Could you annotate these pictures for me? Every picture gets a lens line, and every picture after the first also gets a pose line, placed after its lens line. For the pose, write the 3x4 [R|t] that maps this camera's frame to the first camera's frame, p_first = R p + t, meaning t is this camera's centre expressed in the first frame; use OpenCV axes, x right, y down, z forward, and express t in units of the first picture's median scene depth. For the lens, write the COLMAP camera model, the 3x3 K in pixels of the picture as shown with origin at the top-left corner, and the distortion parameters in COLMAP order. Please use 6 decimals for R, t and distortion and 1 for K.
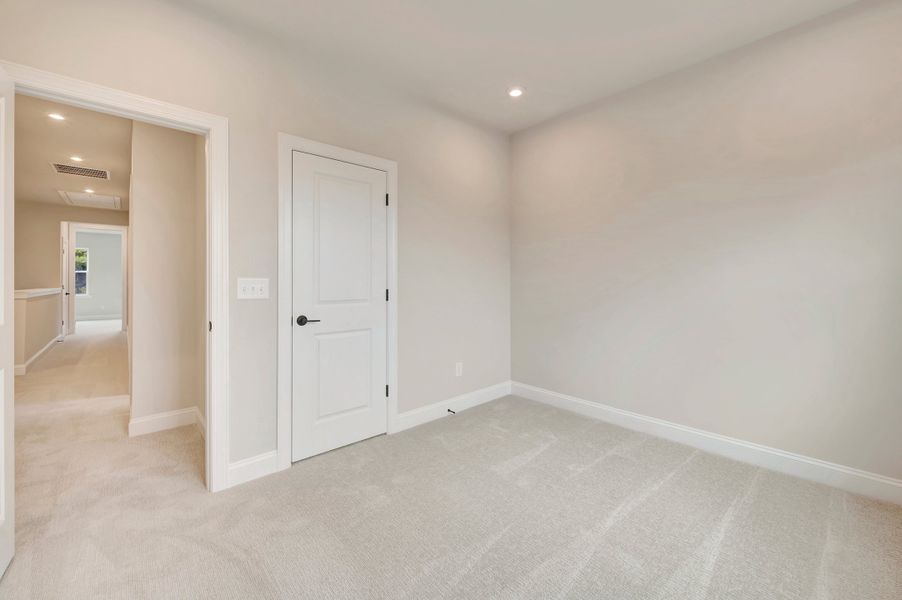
lens RADIAL K [[365.4, 0, 449.6], [0, 365.4, 259.3], [0, 0, 1]] dist [-0.000038, -0.000047]
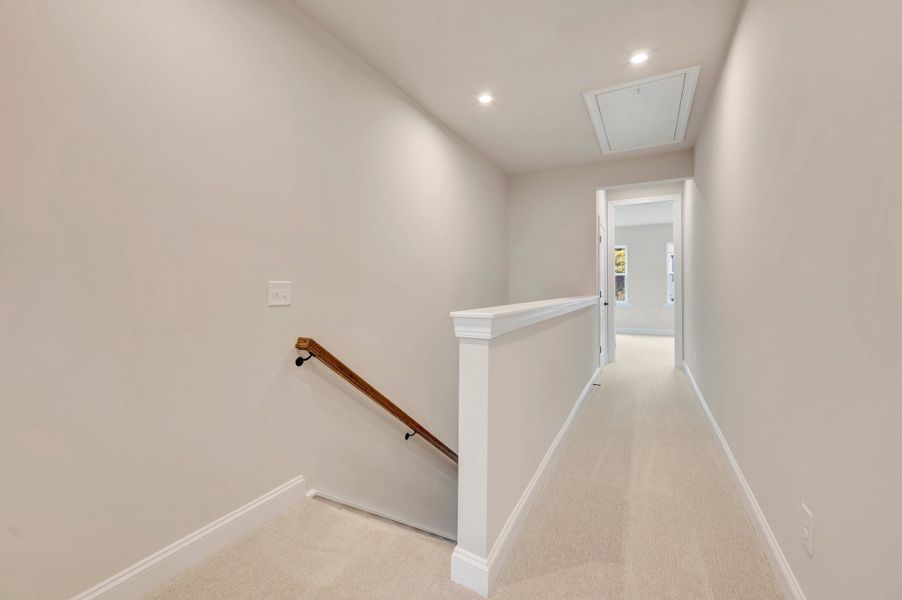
lens RADIAL K [[362.4, 0, 452.8], [0, 362.4, 286.6], [0, 0, 1]] dist [-0.000039, -0.000029]
pose [[0.347262, 0.025881, -0.937411, -0.524791], [0.027611, 0.998903, 0.037808, 0.030885], [0.937361, -0.039012, 0.346167, 0.510395]]
